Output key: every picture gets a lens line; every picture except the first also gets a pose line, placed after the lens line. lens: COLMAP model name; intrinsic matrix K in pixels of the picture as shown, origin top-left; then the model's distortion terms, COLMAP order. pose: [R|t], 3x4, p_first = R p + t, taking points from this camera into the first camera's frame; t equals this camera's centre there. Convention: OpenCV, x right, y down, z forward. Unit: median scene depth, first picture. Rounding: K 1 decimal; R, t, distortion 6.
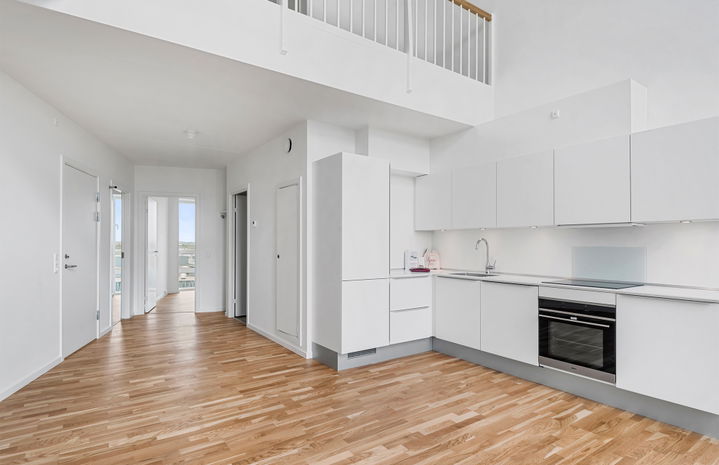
lens RADIAL K [[409.7, 0, 360.9], [0, 409.7, 243.9], [0, 0, 1]] dist [0.038238, -0.029022]
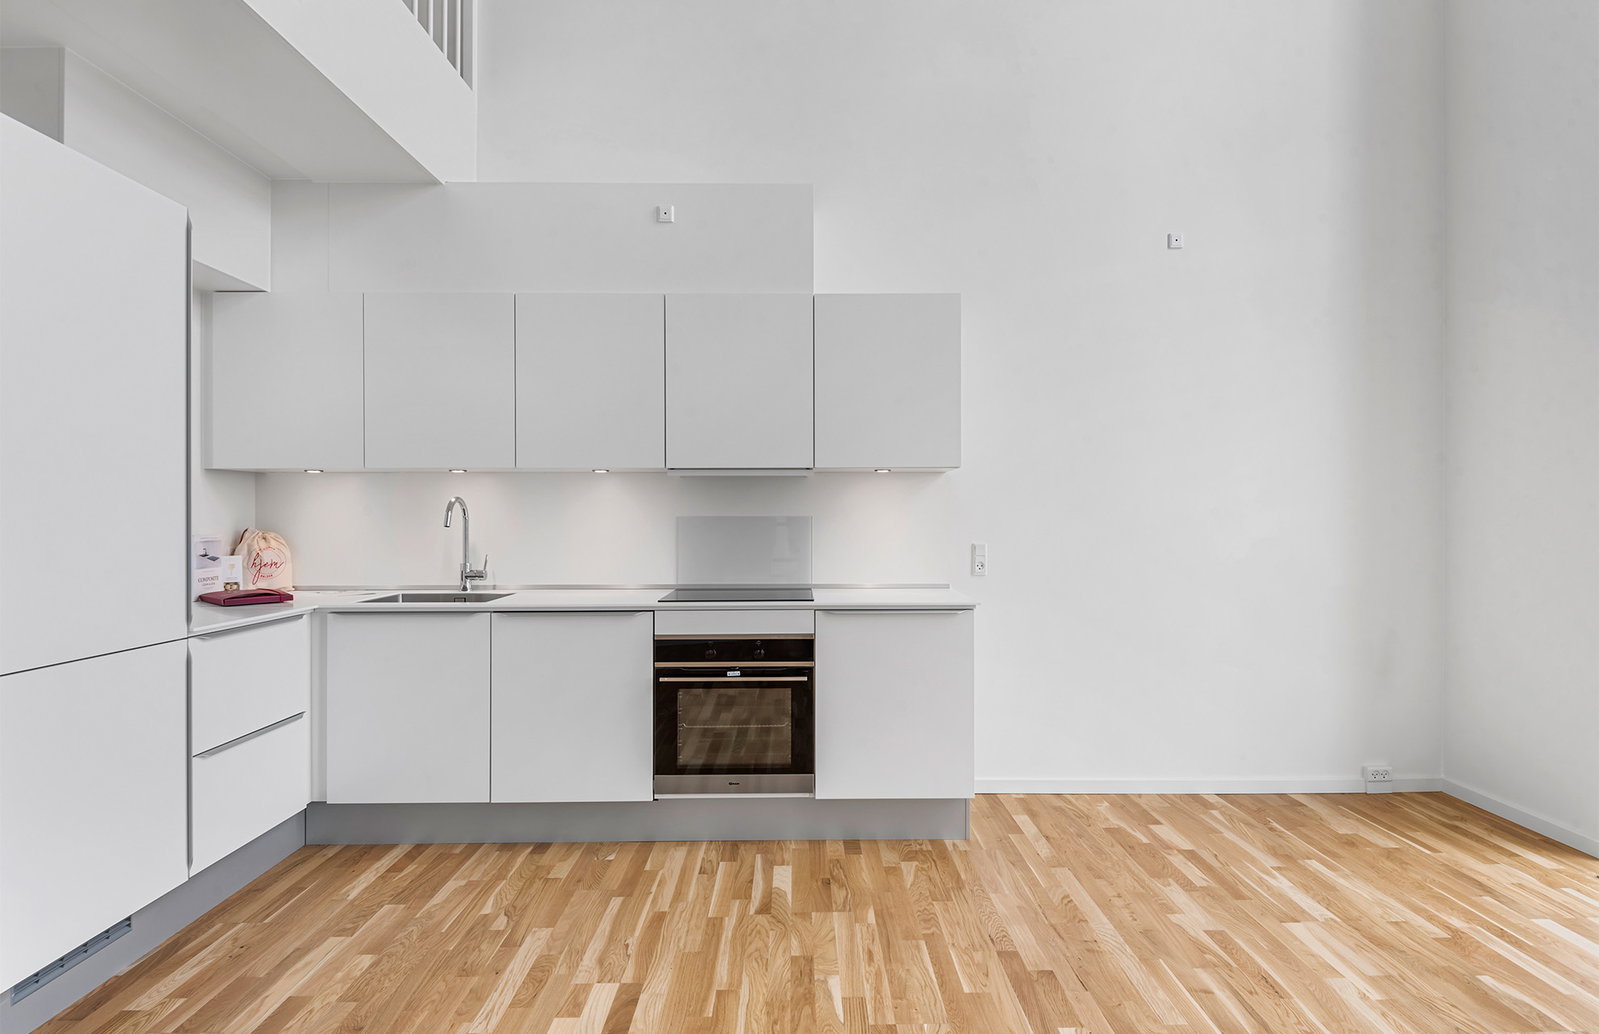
lens RADIAL K [[851.7, 0, 799.5], [0, 851.7, 517.0], [0, 0, 1]] dist [0.032372, -0.024473]
pose [[0.555203, -0.008569, 0.831671, -0.217349], [0.006734, 0.999960, 0.005808, 0.002506], [-0.831687, 0.002375, 0.555239, 0.404916]]
